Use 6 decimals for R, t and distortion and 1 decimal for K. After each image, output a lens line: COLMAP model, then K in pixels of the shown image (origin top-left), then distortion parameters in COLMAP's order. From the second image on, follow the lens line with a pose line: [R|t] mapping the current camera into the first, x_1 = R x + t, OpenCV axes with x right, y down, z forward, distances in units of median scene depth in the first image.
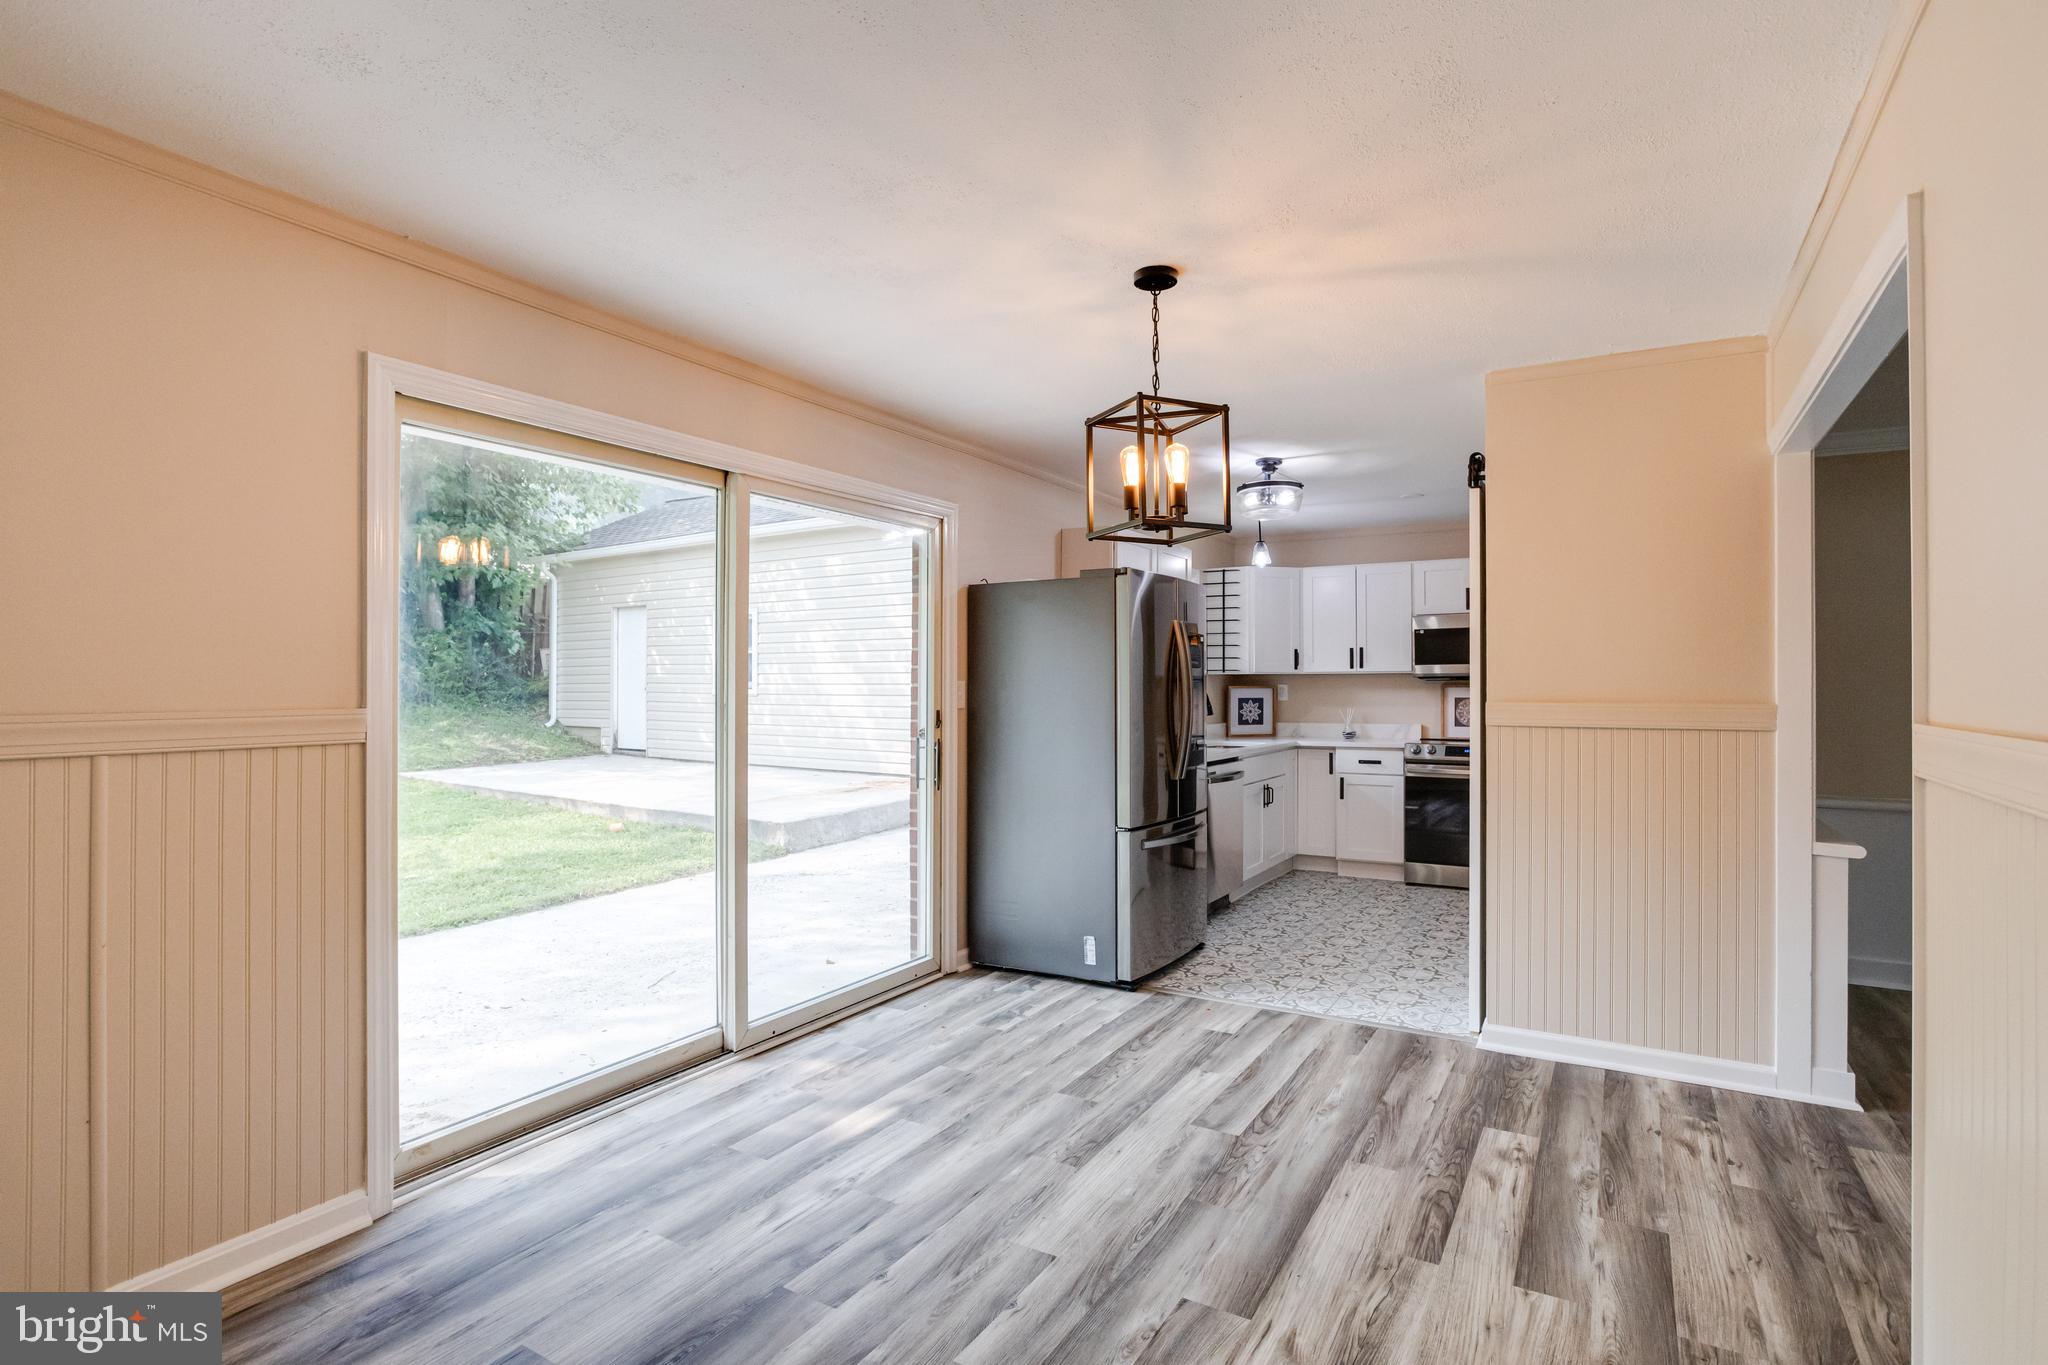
lens RADIAL K [[1017.8, 0, 1021.9], [0, 1017.8, 680.1], [0, 0, 1]] dist [-0.049583, 0.025751]
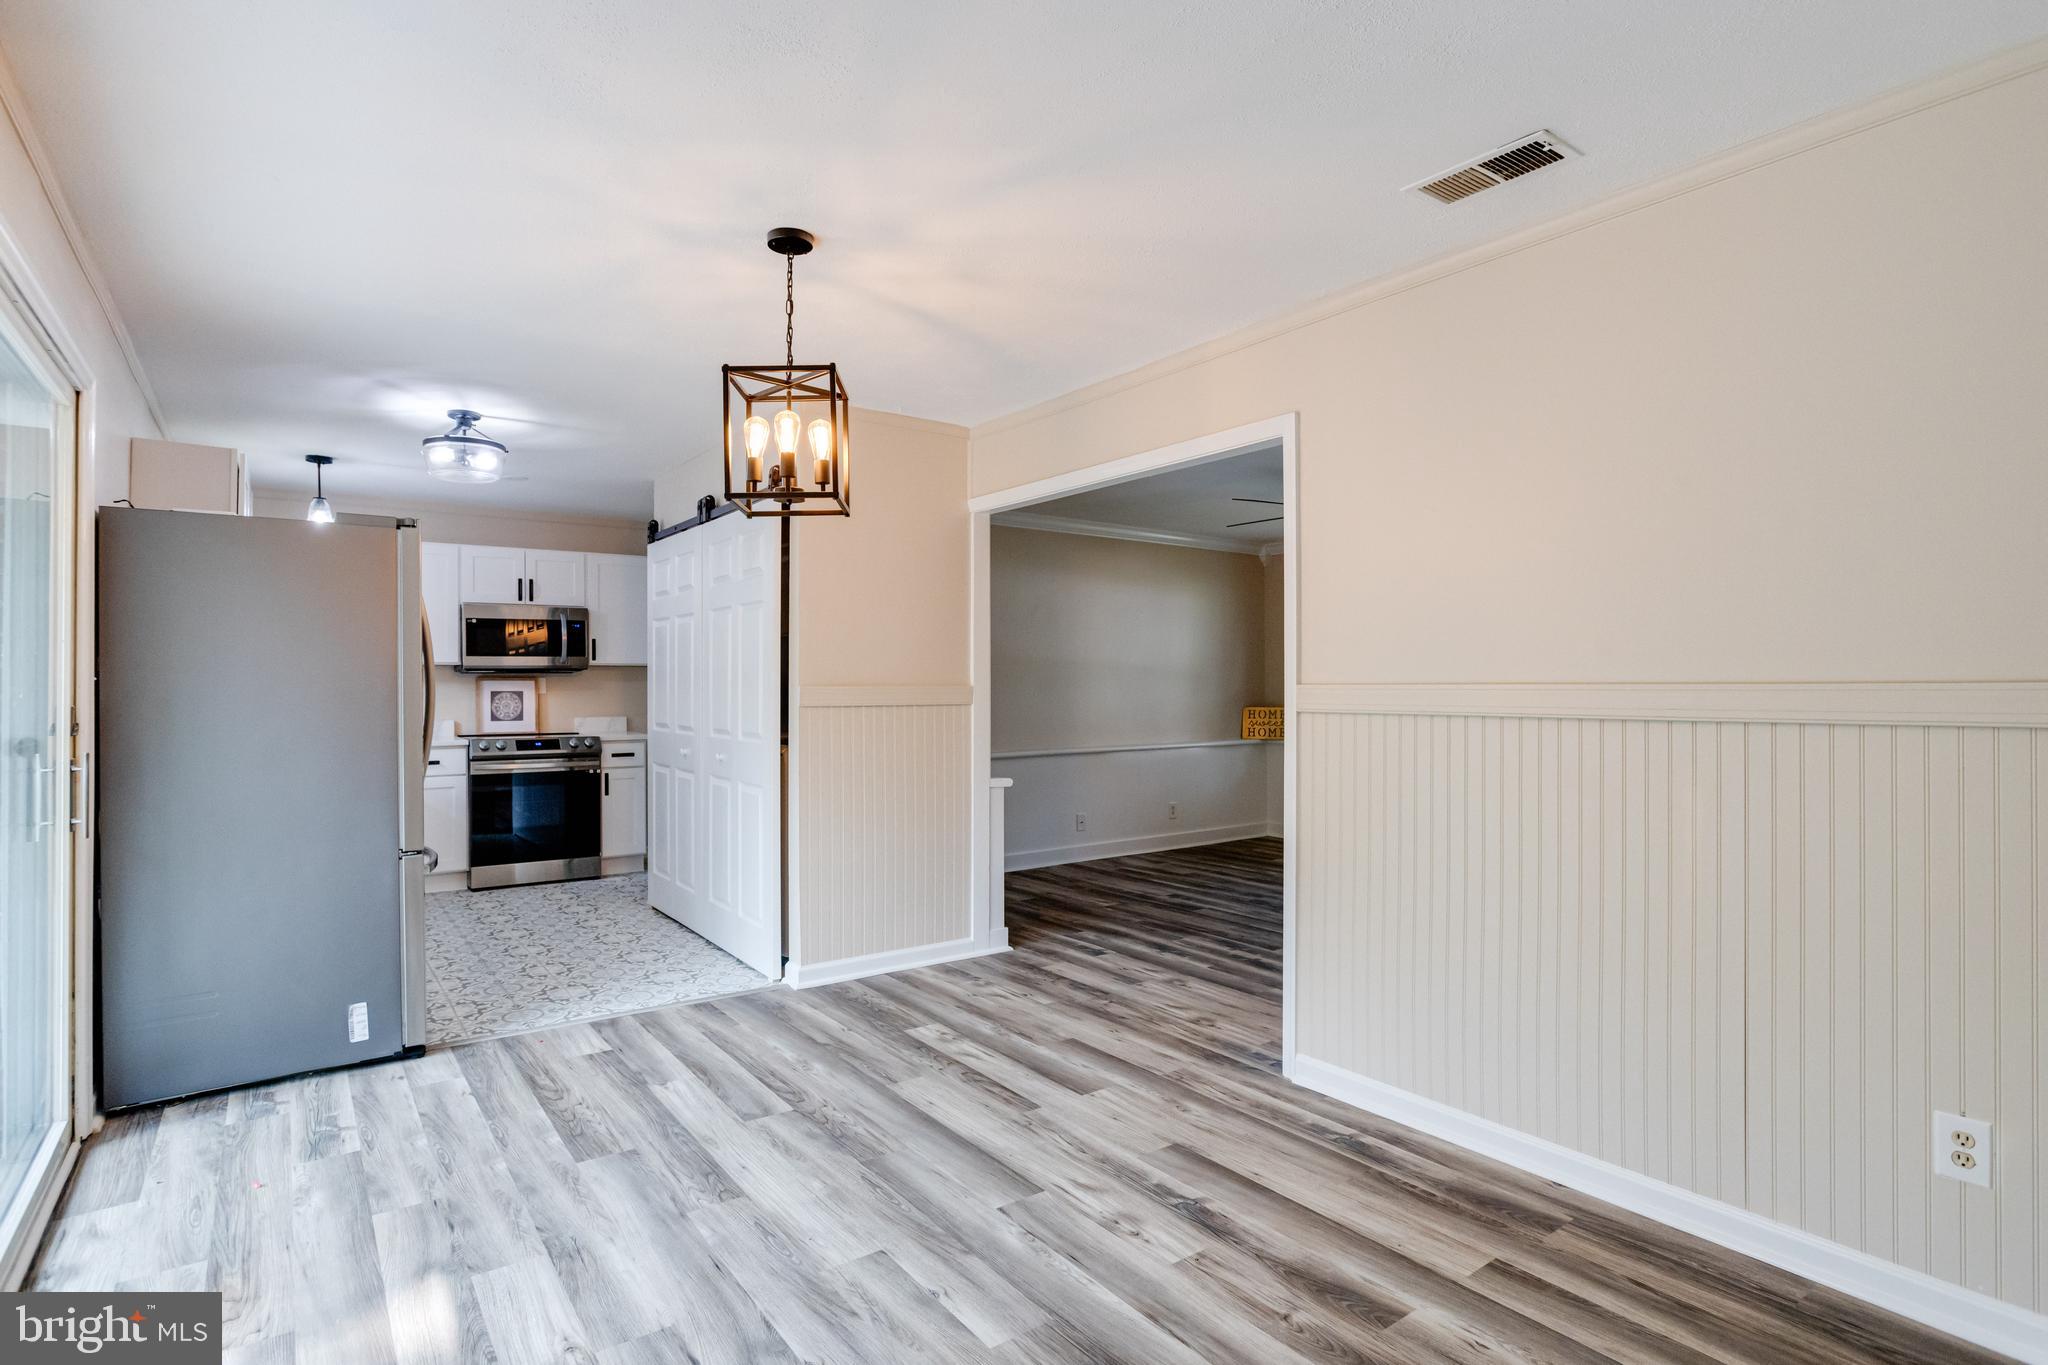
lens RADIAL K [[1017.8, 0, 1021.9], [0, 1017.8, 680.1], [0, 0, 1]] dist [-0.049583, 0.025751]
pose [[0.387596, 0.005827, 0.921811, -0.550342], [-0.003520, 0.999982, -0.004841, 0.020399], [-0.921822, -0.001369, 0.387610, 0.342401]]
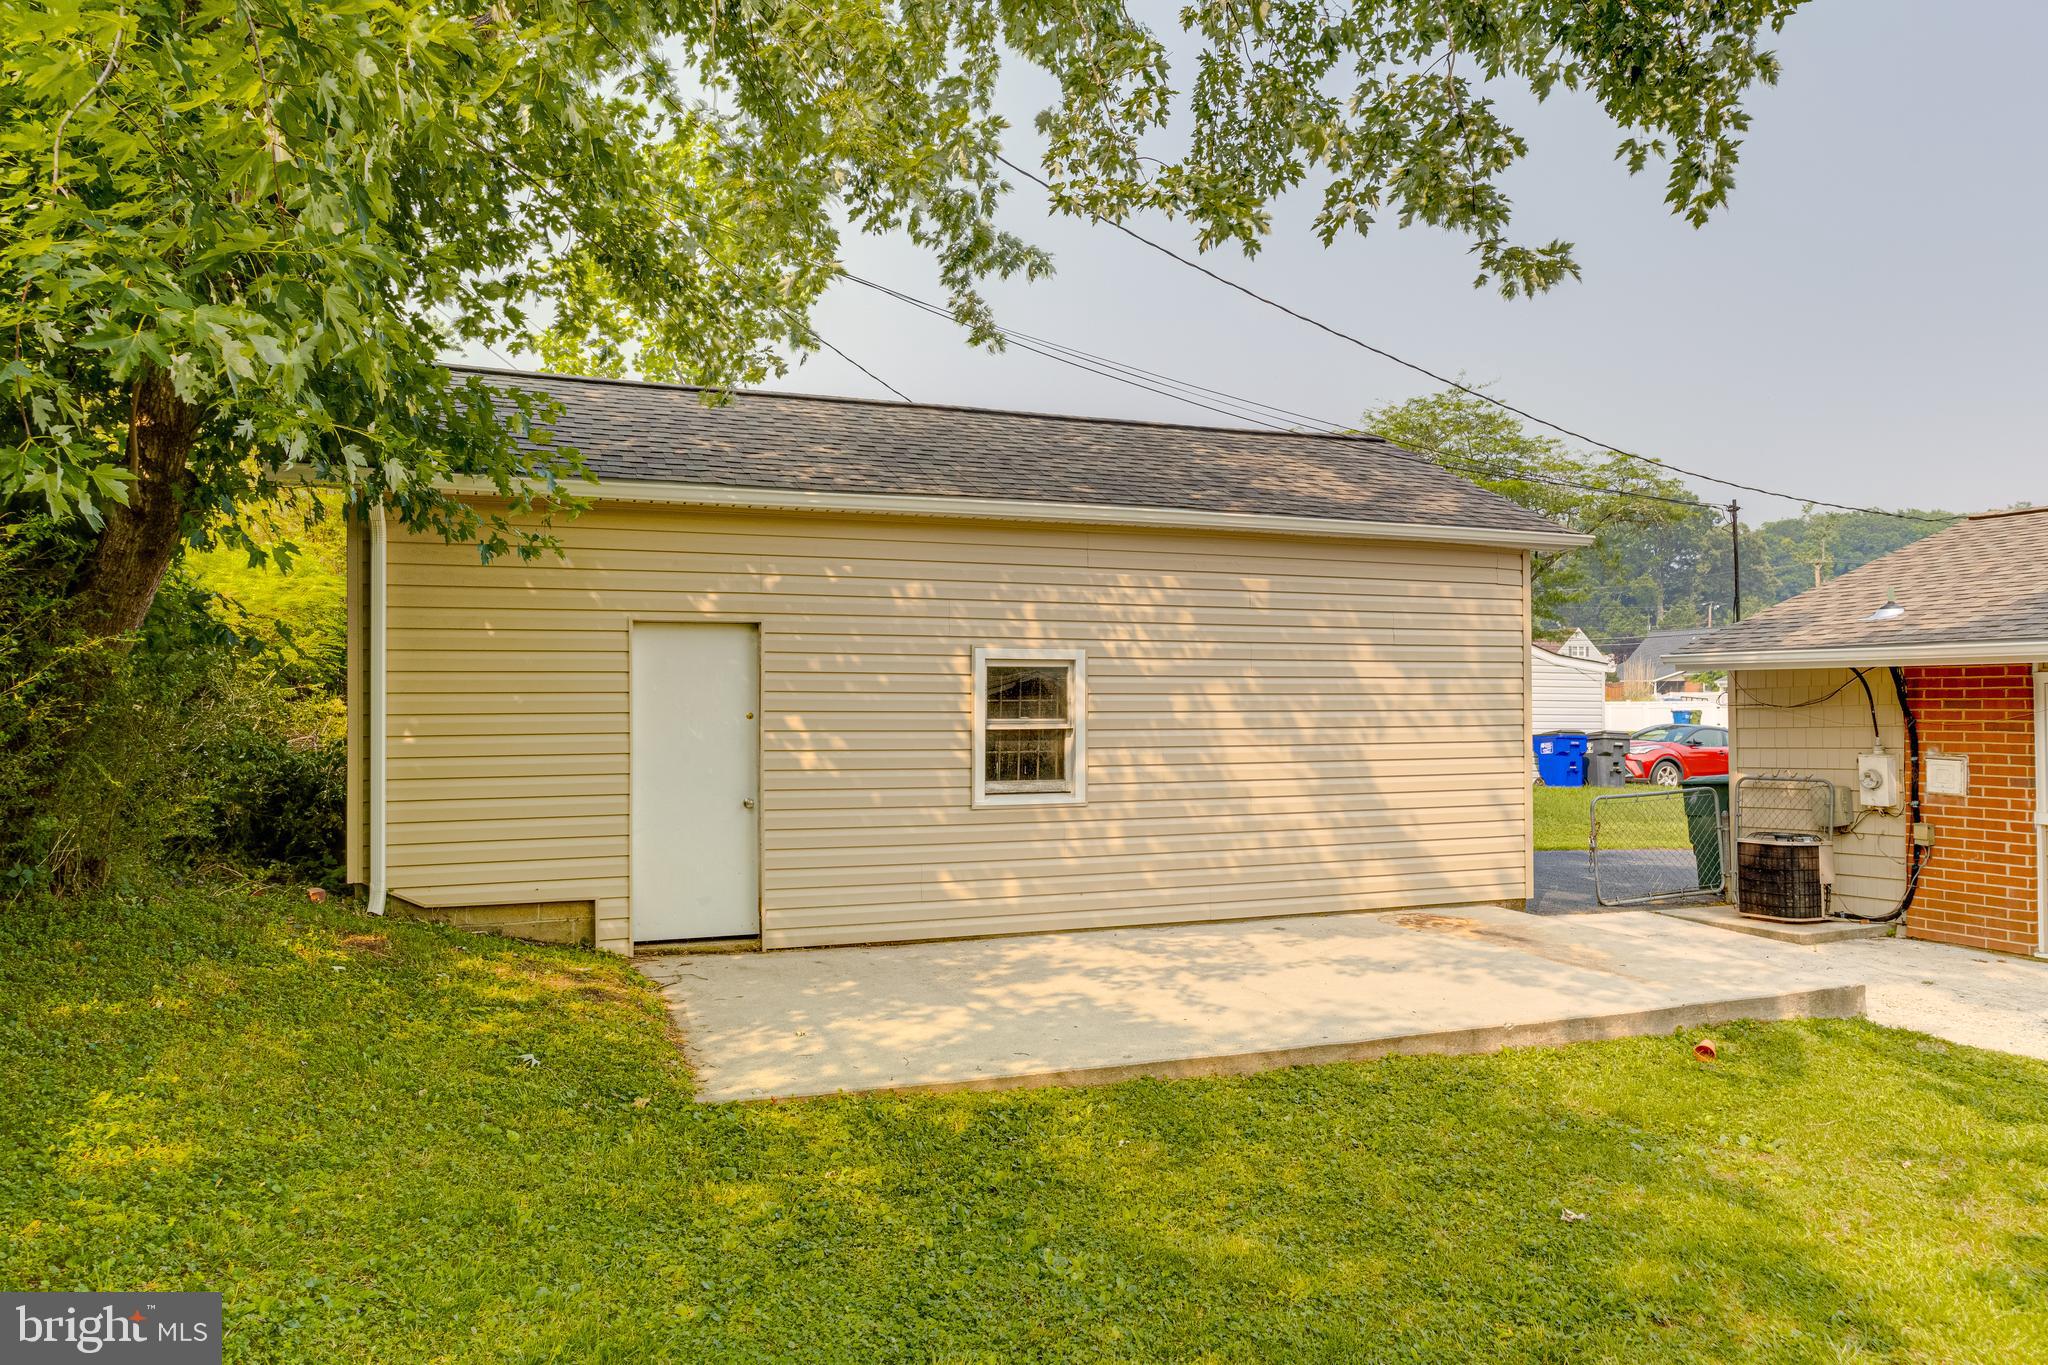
lens RADIAL K [[1345.1, 0, 1024.0], [0, 1345.1, 682.5], [0, 0, 1]] dist [0.003146, 0.017899]
pose [[0.566698, 0.013552, 0.823814, -3.418303], [0.001397, 0.999847, -0.017408, -0.148712], [-0.823924, 0.011016, 0.566593, 2.321740]]
